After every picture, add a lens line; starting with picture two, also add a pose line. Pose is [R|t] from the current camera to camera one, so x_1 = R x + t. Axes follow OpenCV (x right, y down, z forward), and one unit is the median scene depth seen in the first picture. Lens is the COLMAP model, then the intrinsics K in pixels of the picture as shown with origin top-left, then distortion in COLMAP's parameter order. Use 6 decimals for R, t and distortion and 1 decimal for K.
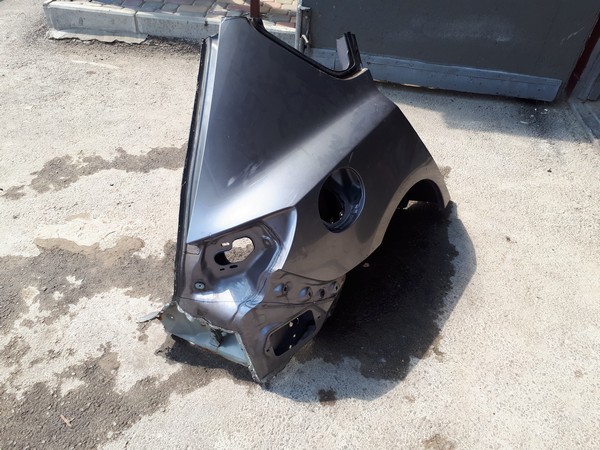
lens RADIAL K [[480.9, 0, 300.0], [0, 480.9, 225.0], [0, 0, 1]] dist [0.057386, -0.112496]
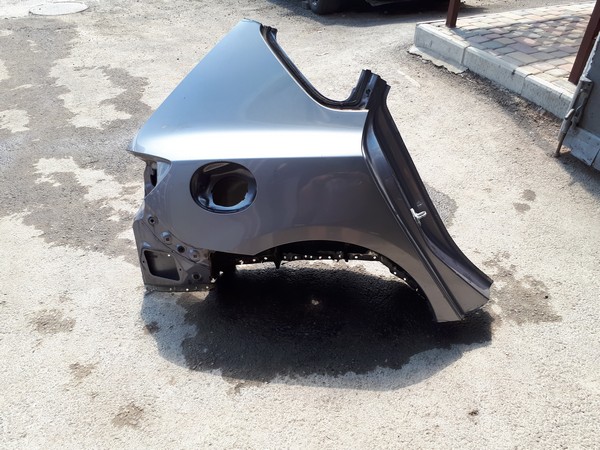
lens RADIAL K [[480.9, 0, 300.0], [0, 480.9, 225.0], [0, 0, 1]] dist [0.057386, -0.112496]
pose [[0.482766, 0.484125, -0.729767, 0.819675], [-0.542573, 0.819453, 0.184692, -0.222504], [0.687424, 0.306789, 0.658277, 0.337193]]
